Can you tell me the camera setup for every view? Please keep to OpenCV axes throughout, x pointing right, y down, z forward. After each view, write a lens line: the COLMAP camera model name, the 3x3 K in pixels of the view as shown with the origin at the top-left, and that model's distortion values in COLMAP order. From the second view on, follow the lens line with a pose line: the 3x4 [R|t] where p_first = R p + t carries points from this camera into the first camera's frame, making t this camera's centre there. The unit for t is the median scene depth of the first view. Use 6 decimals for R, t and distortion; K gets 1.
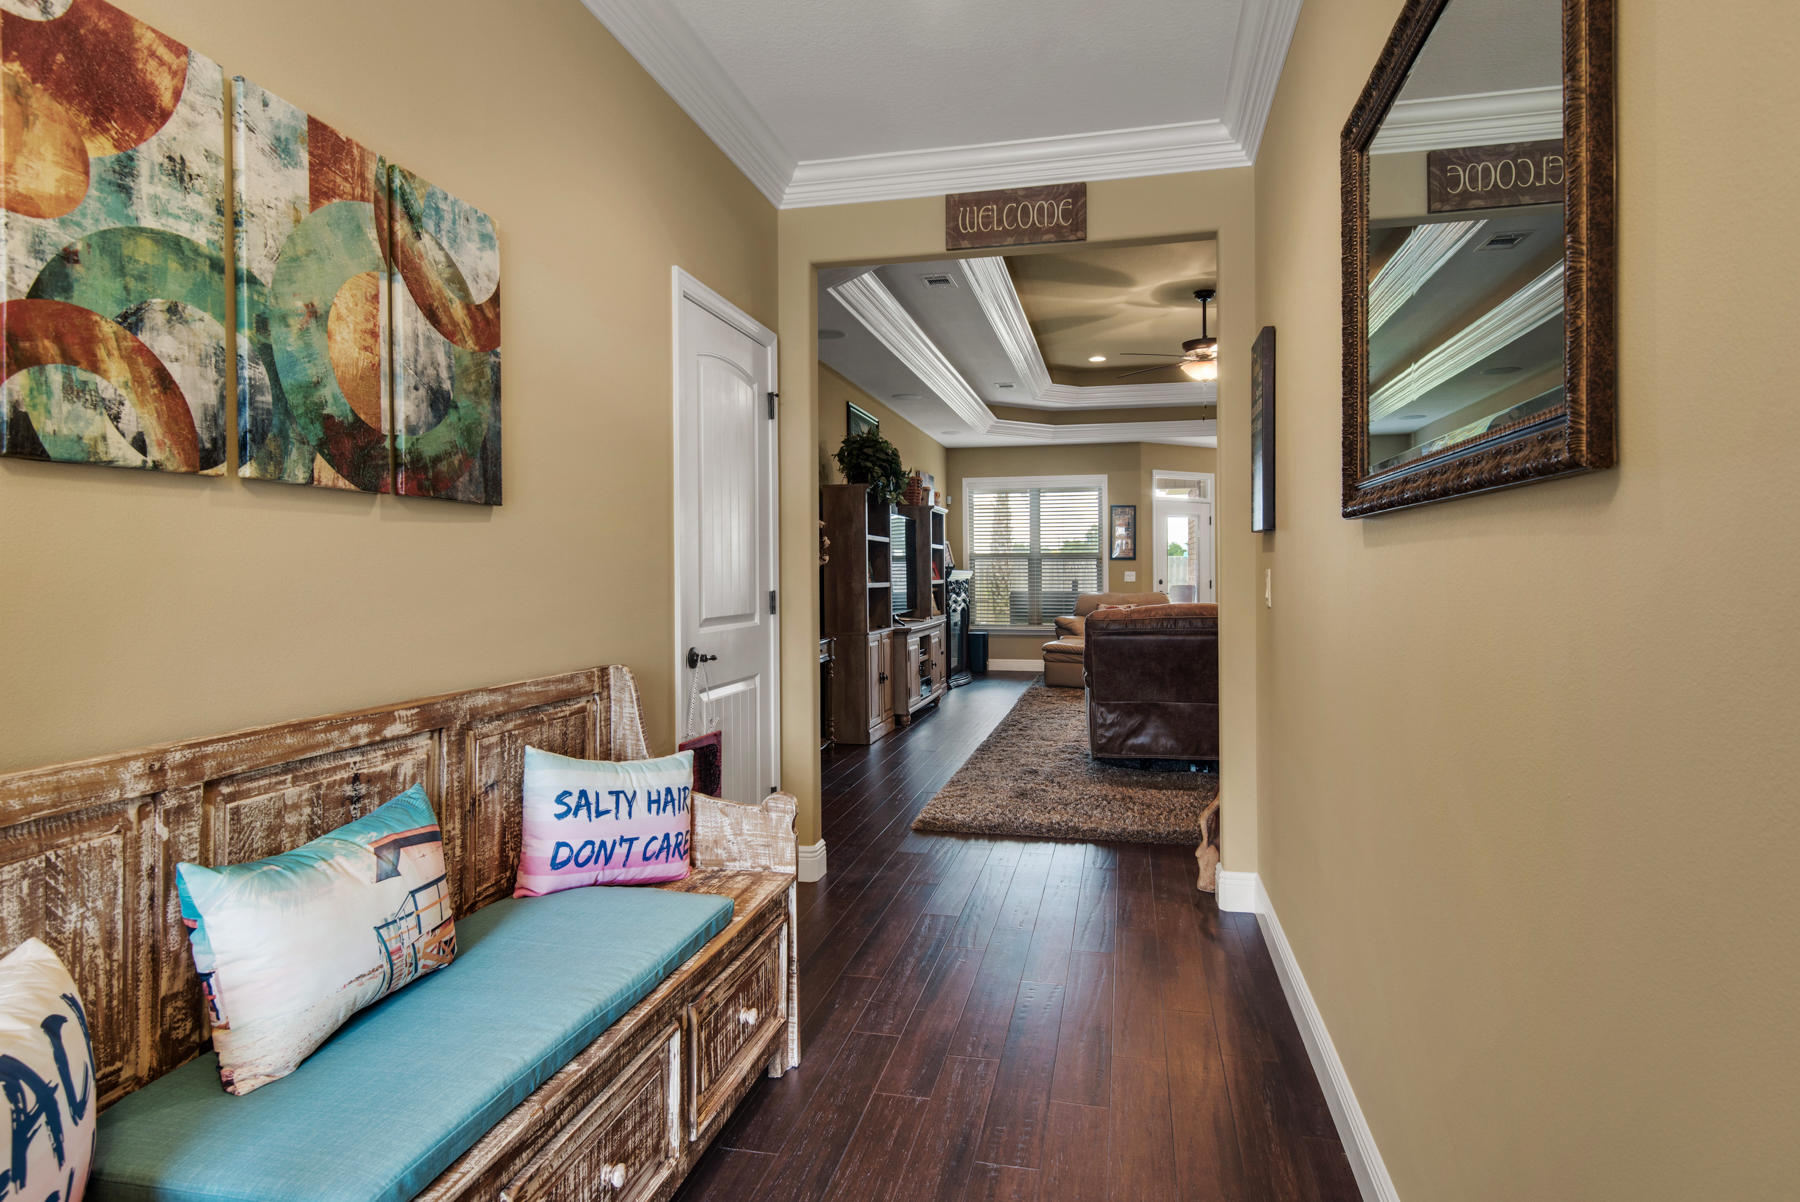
lens RADIAL K [[993.6, 0, 900.0], [0, 993.6, 601.0], [0, 0, 1]] dist [0.019714, 0.000038]
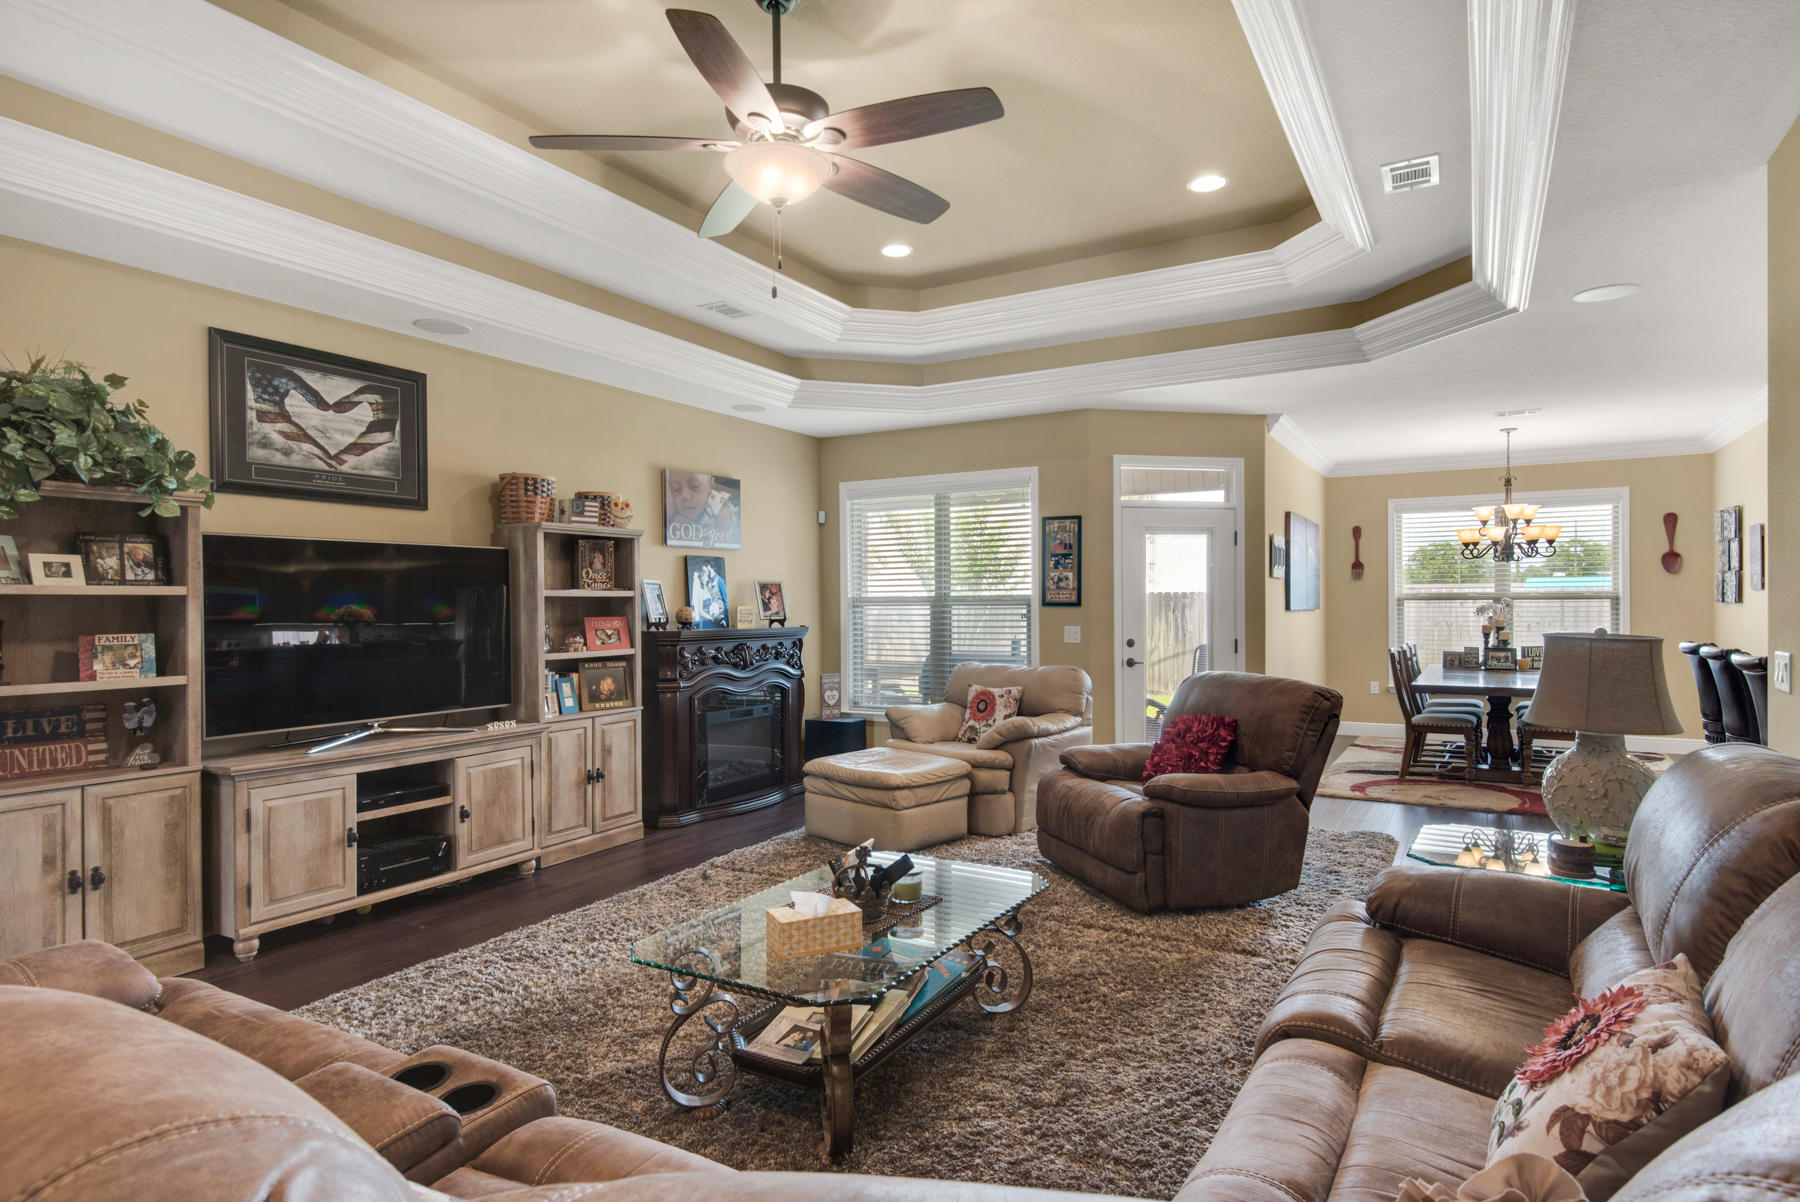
lens RADIAL K [[993.6, 0, 900.0], [0, 993.6, 601.0], [0, 0, 1]] dist [0.019714, 0.000038]
pose [[0.954201, -0.003017, -0.299152, 0.309871], [-0.004761, 0.999669, -0.025267, -0.028698], [0.299129, 0.025534, 0.953871, 0.391533]]
